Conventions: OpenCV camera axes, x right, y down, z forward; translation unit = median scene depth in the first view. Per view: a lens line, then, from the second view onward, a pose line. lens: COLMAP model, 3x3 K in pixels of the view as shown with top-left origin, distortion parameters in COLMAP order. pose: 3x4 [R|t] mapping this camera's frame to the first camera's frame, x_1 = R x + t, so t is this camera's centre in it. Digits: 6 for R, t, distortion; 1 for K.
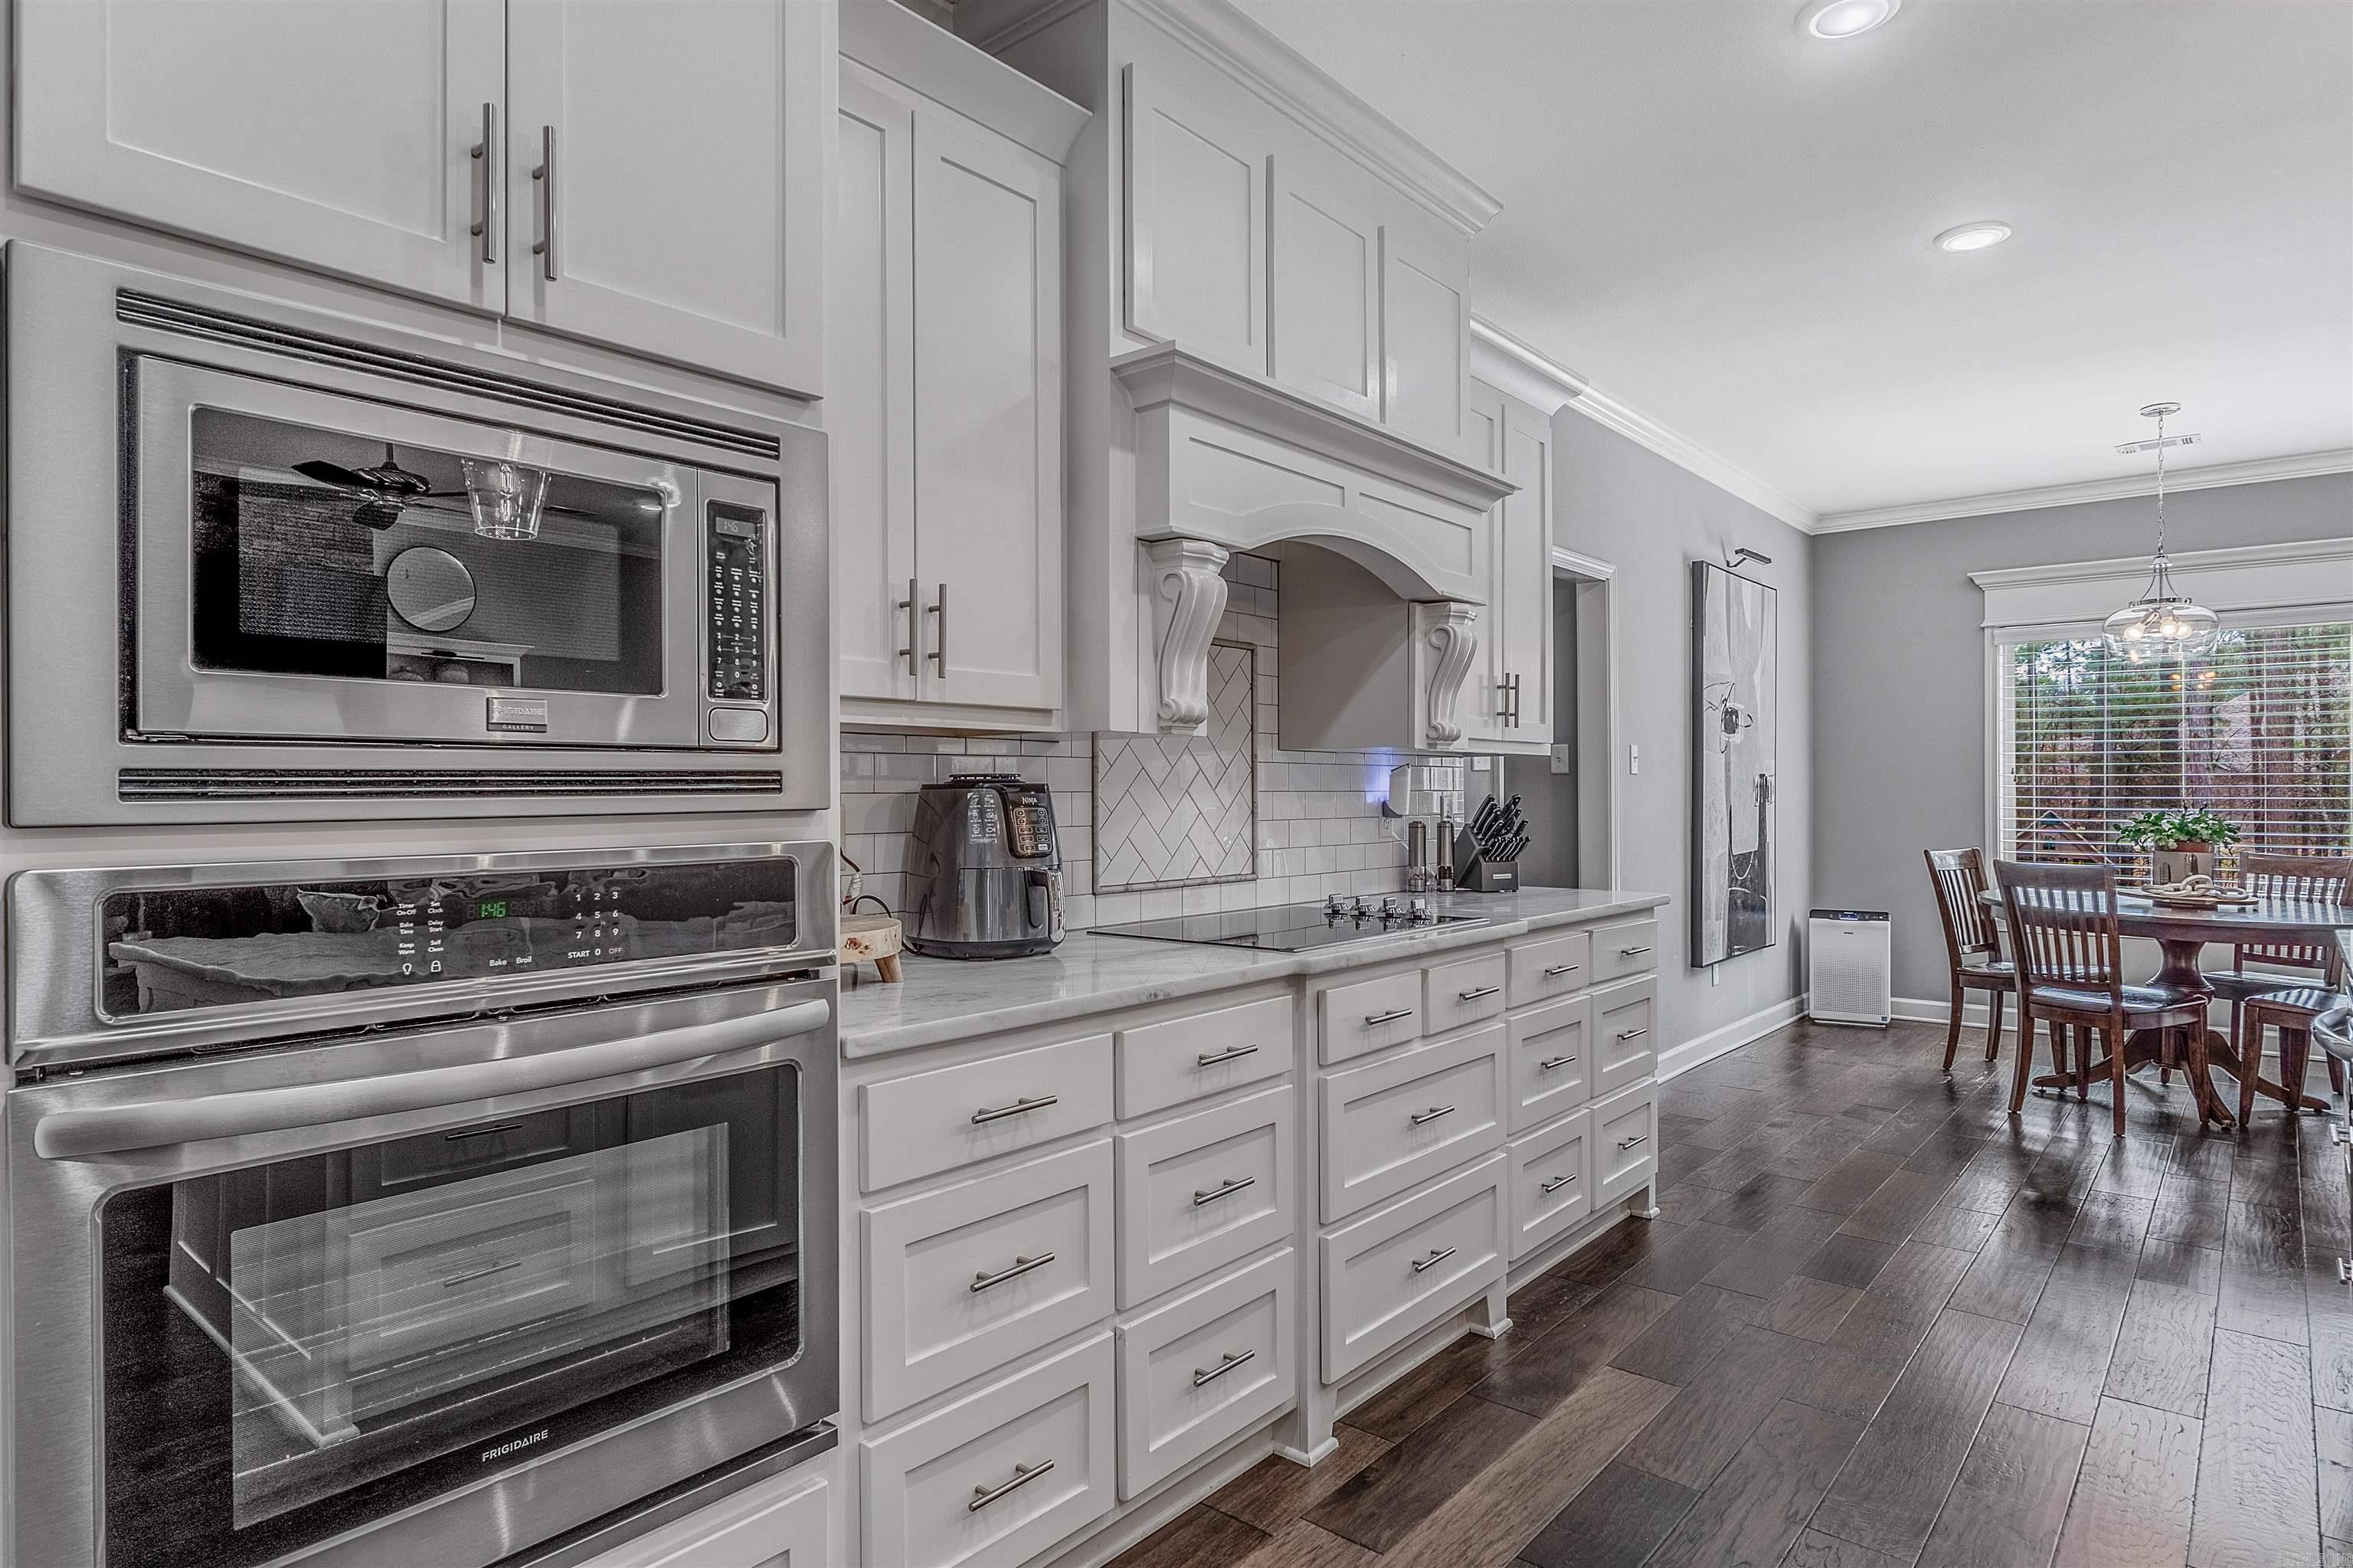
lens RADIAL K [[1303.6, 0, 1176.5], [0, 1303.6, 784.0], [0, 0, 1]] dist [-0.001468, -0.000420]
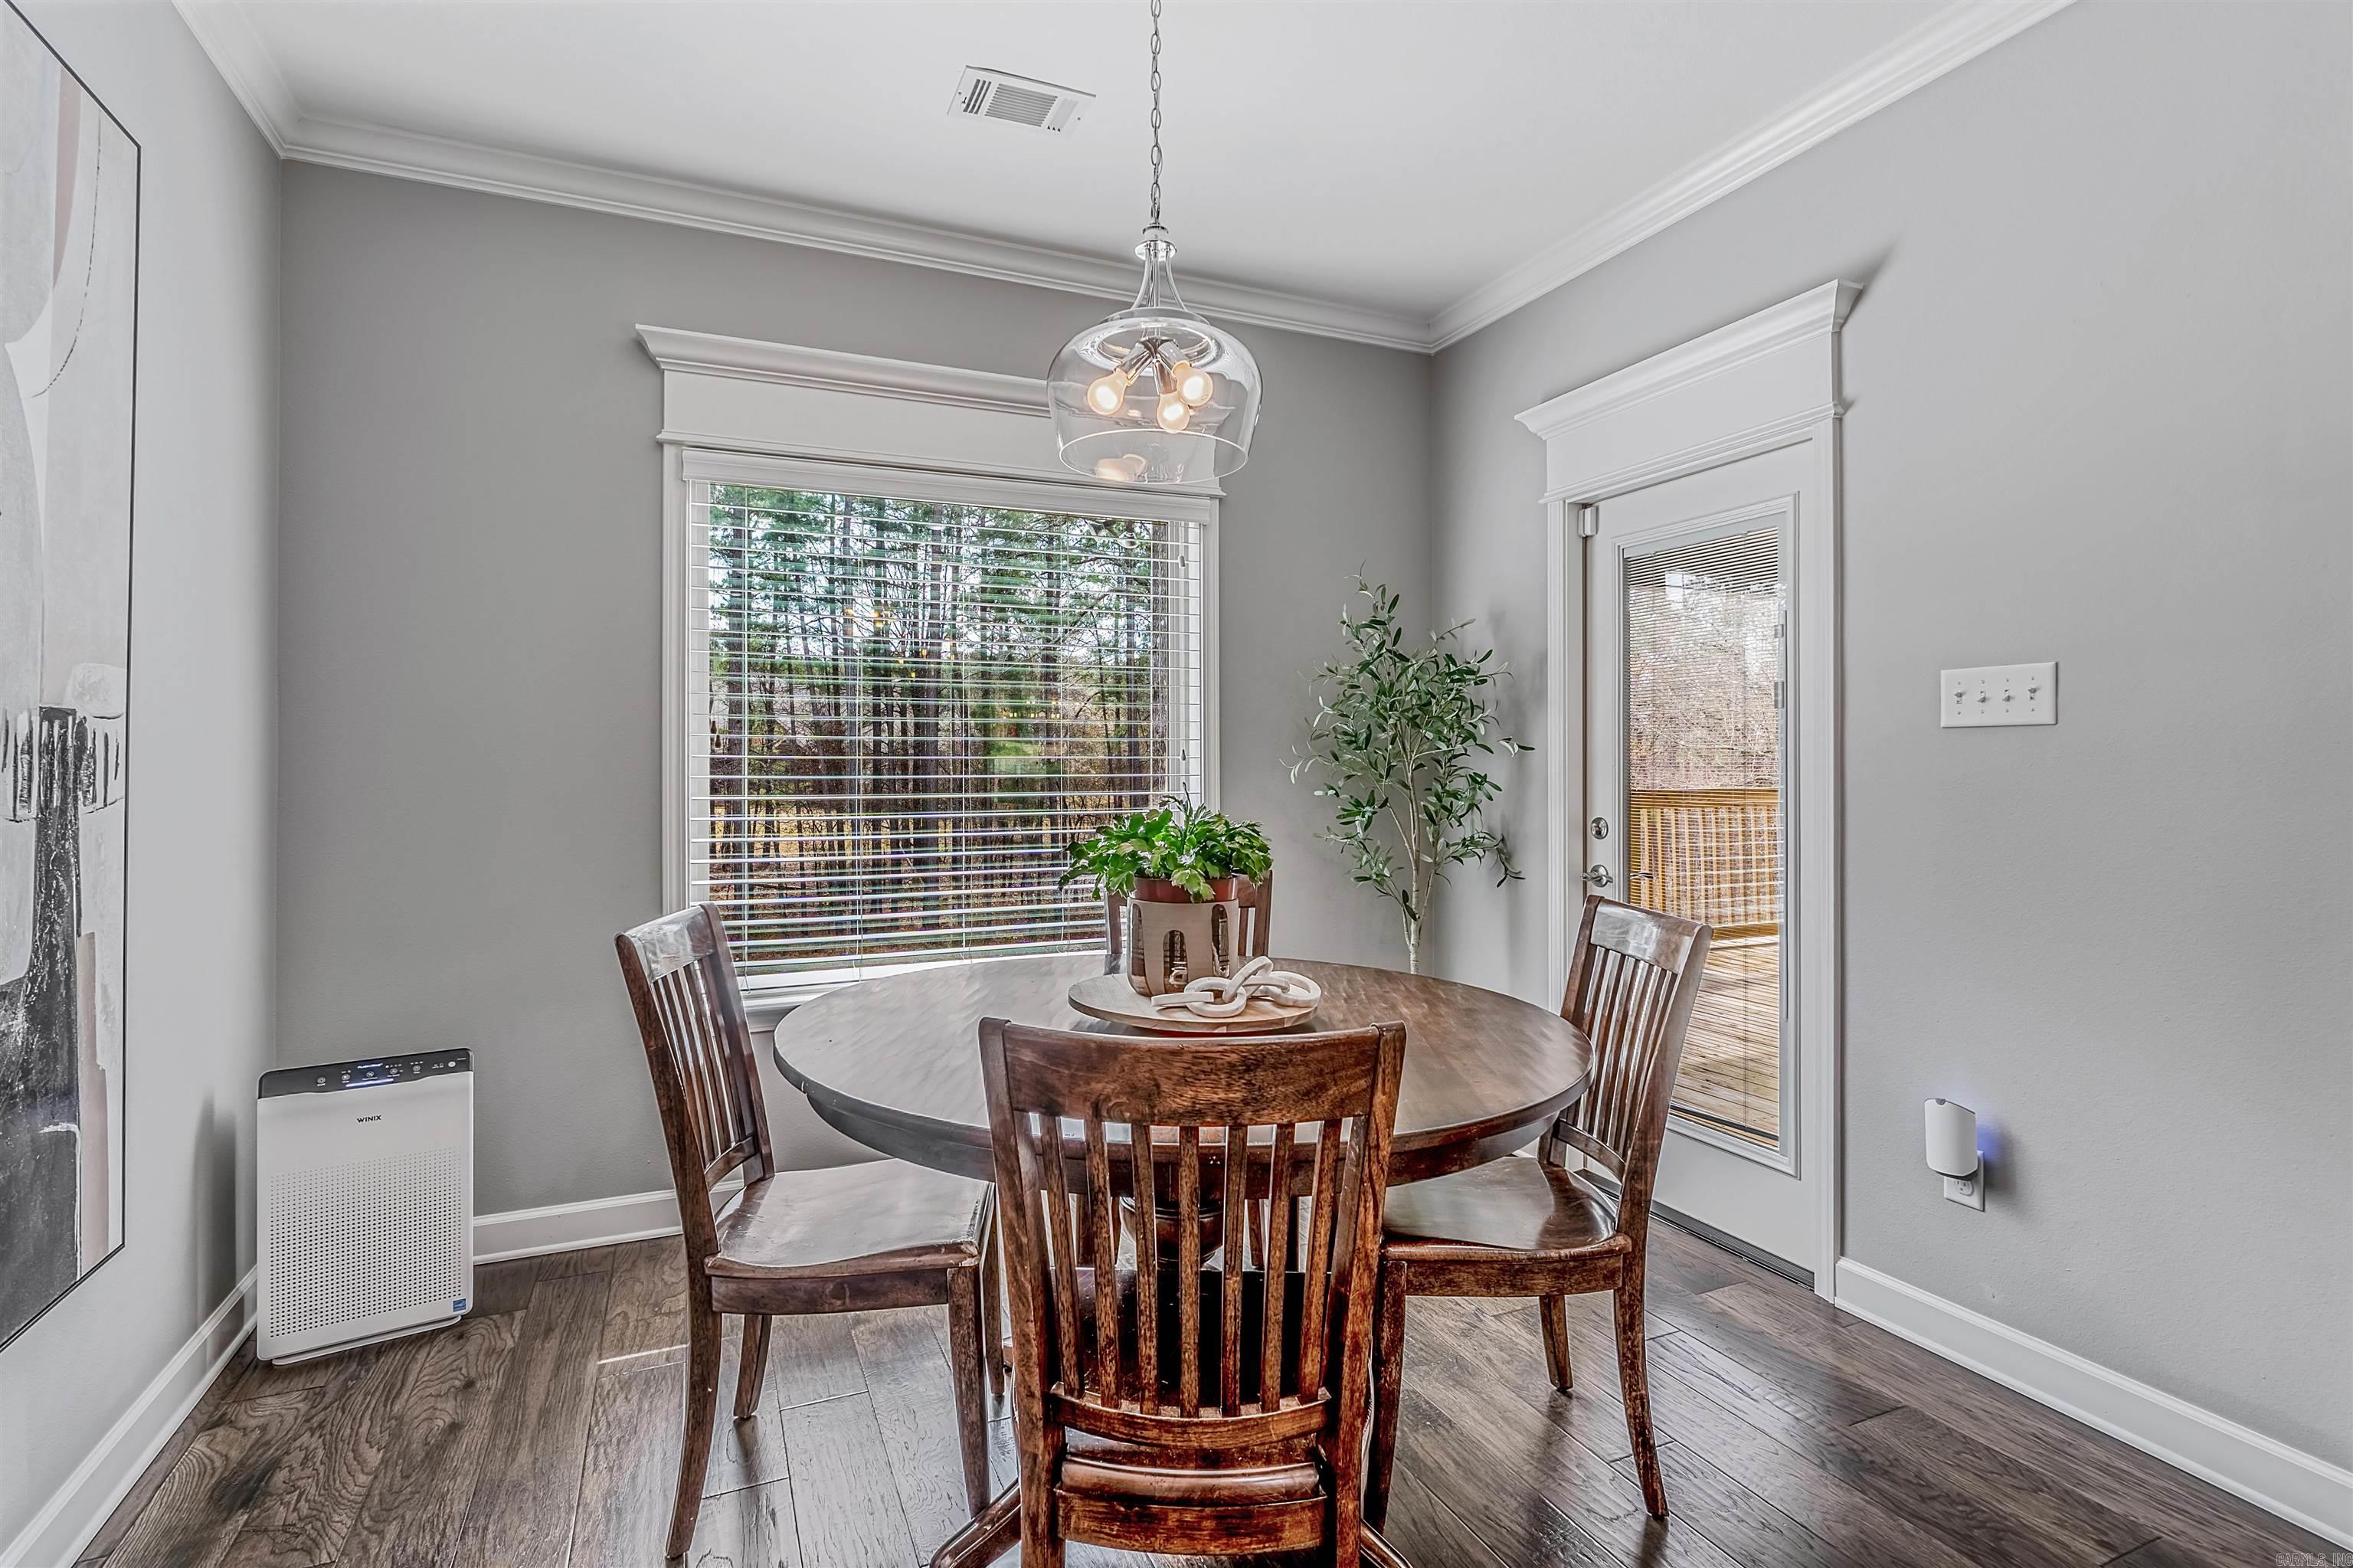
lens RADIAL K [[1143.3, 0, 1179.2], [0, 1143.3, 750.9], [0, 0, 1]] dist [0.000050, -0.000003]
pose [[0.444182, 0.007541, 0.895905, 0.310898], [-0.003760, 0.999971, -0.006553, 0.002366], [-0.895929, -0.000457, 0.444198, 0.622035]]
